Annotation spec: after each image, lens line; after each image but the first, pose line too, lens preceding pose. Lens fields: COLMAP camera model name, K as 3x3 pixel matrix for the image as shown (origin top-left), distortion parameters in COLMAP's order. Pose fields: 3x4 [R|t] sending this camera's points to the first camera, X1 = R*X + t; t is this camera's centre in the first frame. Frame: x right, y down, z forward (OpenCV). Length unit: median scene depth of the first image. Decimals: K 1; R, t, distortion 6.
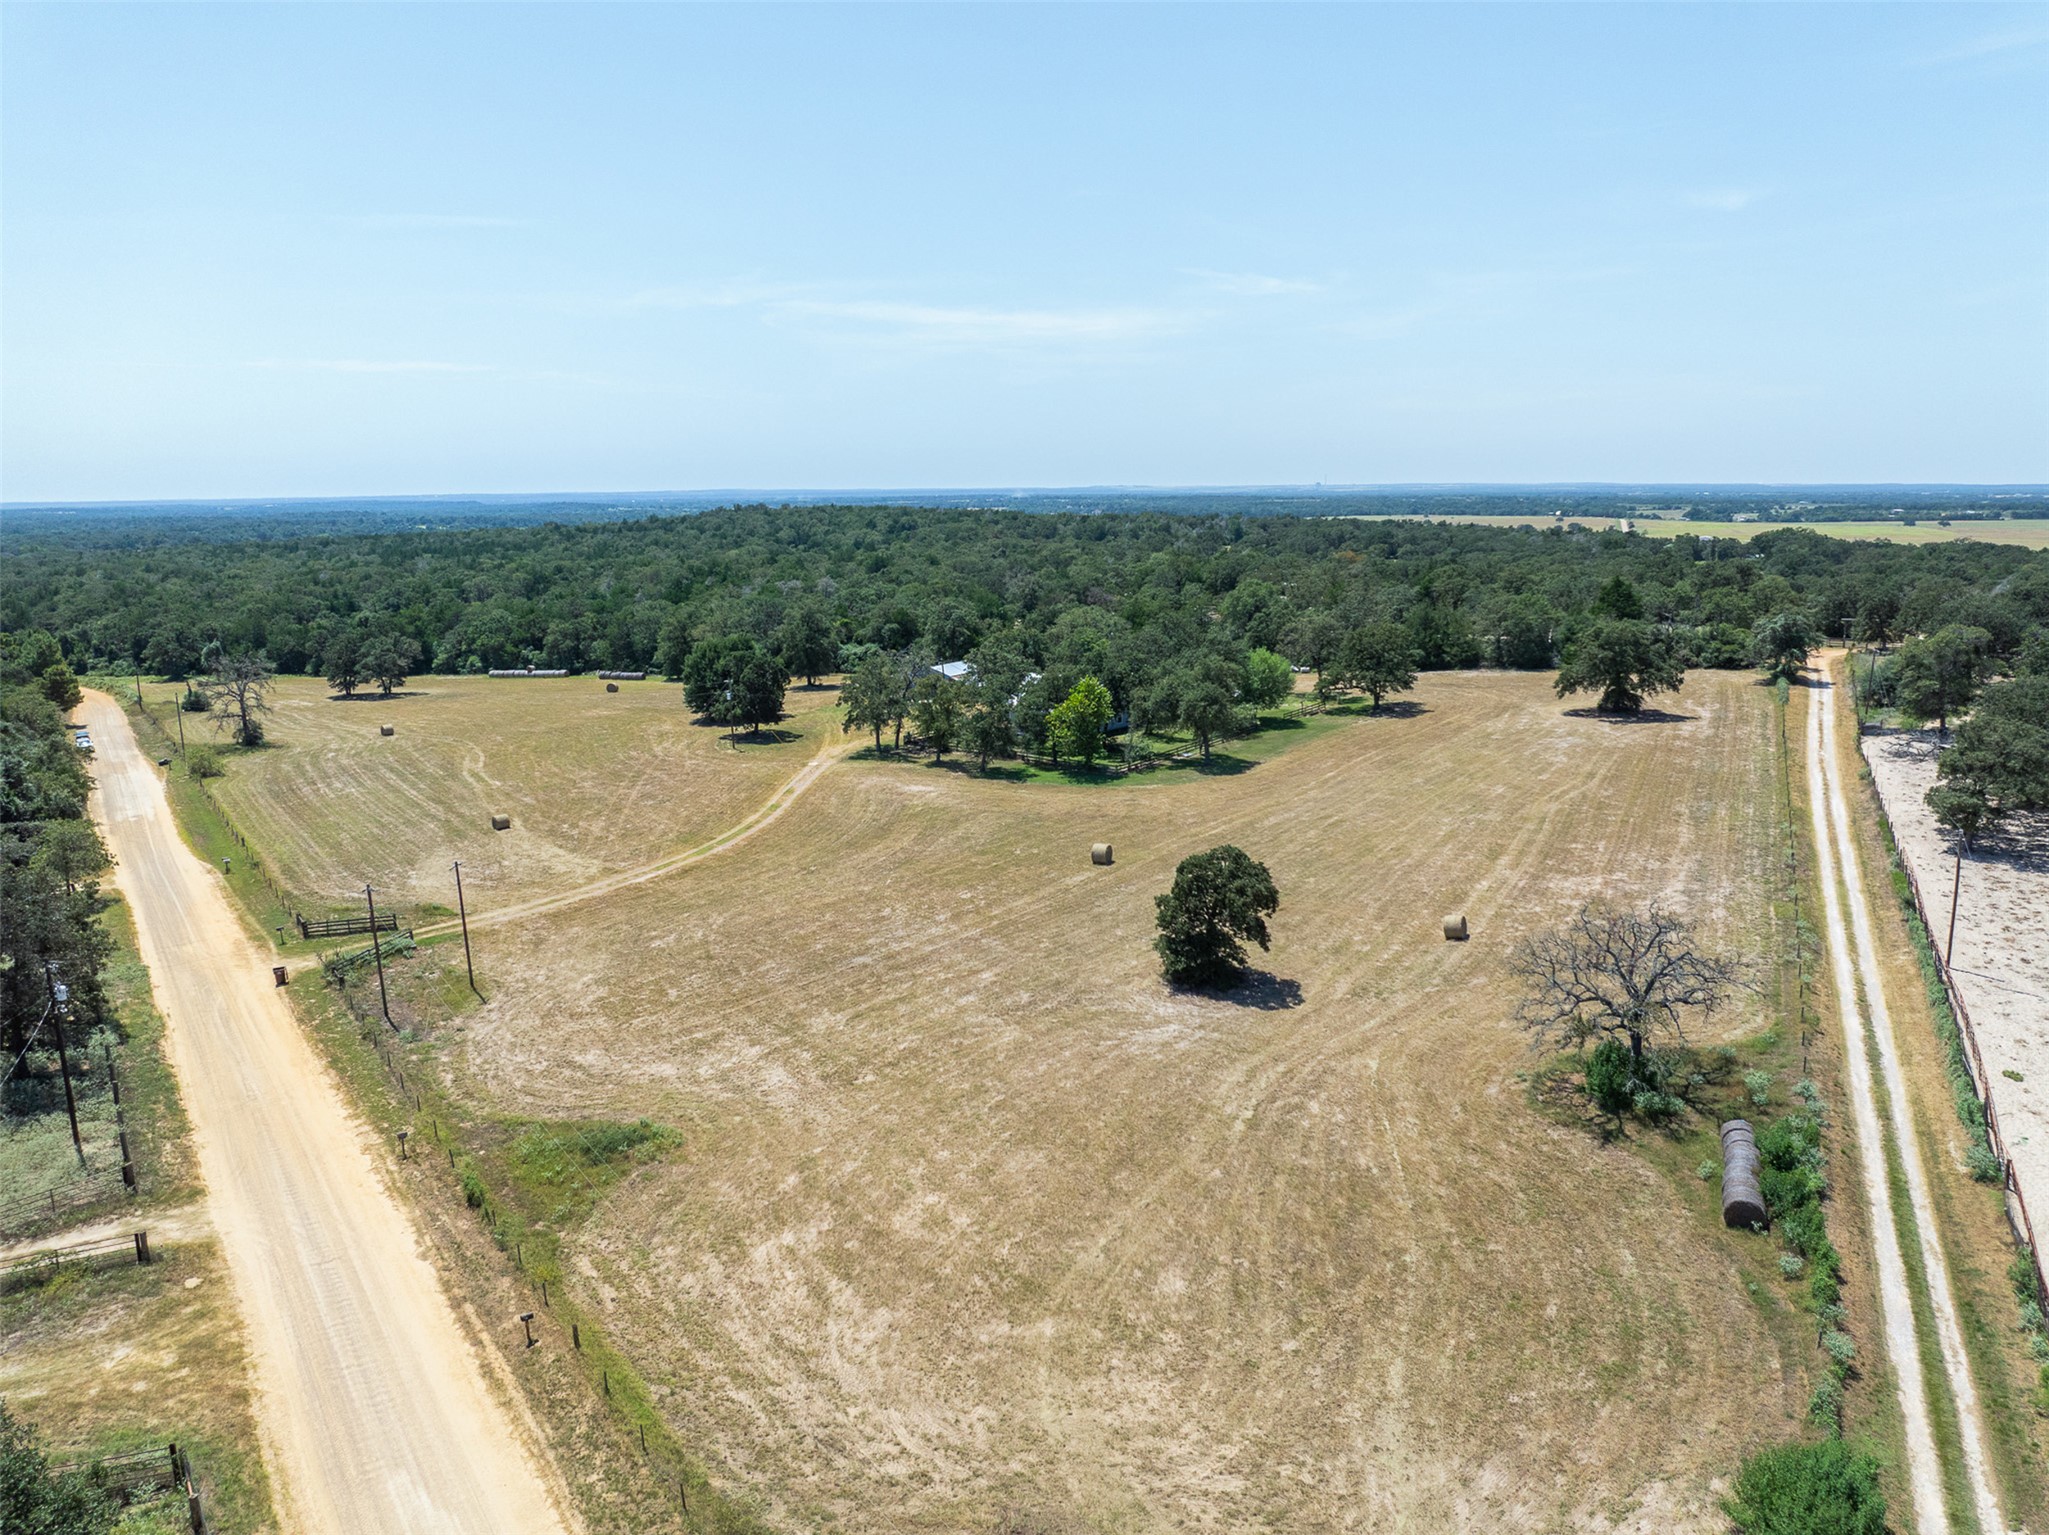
lens RADIAL K [[1350.0, 0, 1024.5], [0, 1350.0, 767.5], [0, 0, 1]] dist [-0.019414, 0.000823]
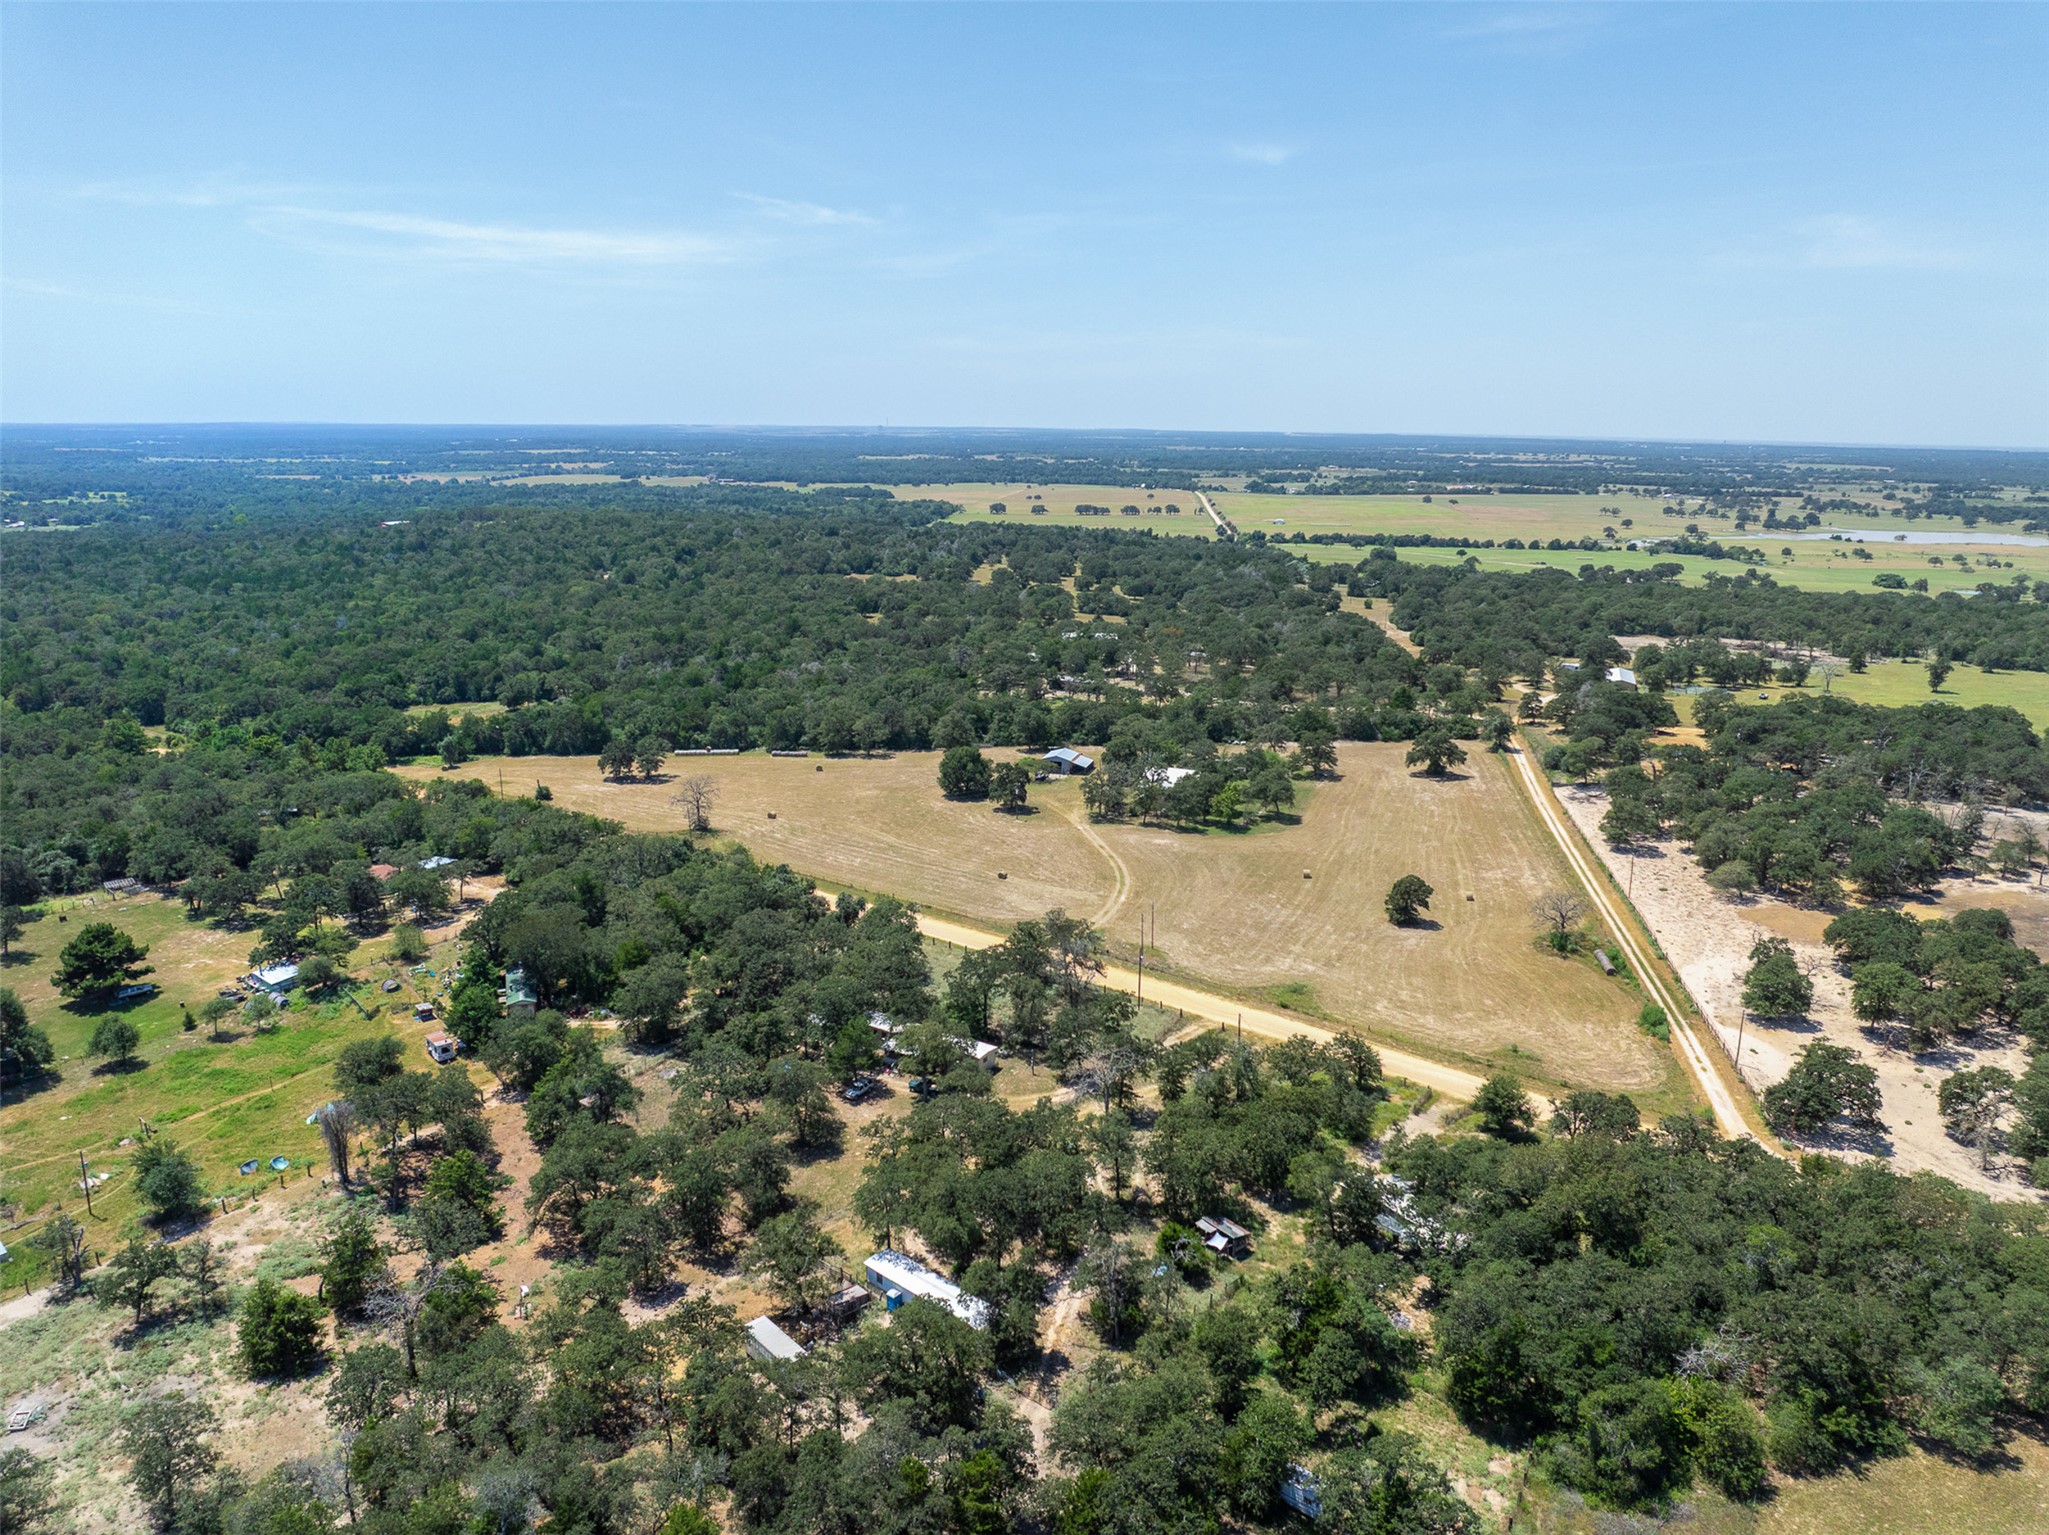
lens RADIAL K [[1442.6, 0, 1024.5], [0, 1442.6, 767.5], [0, 0, 1]] dist [0.001311, -0.000249]
pose [[0.945745, -0.045000, 0.321779, -0.864866], [0.032401, 0.998488, 0.044404, -0.176751], [-0.323290, -0.031569, 0.945773, -0.856478]]
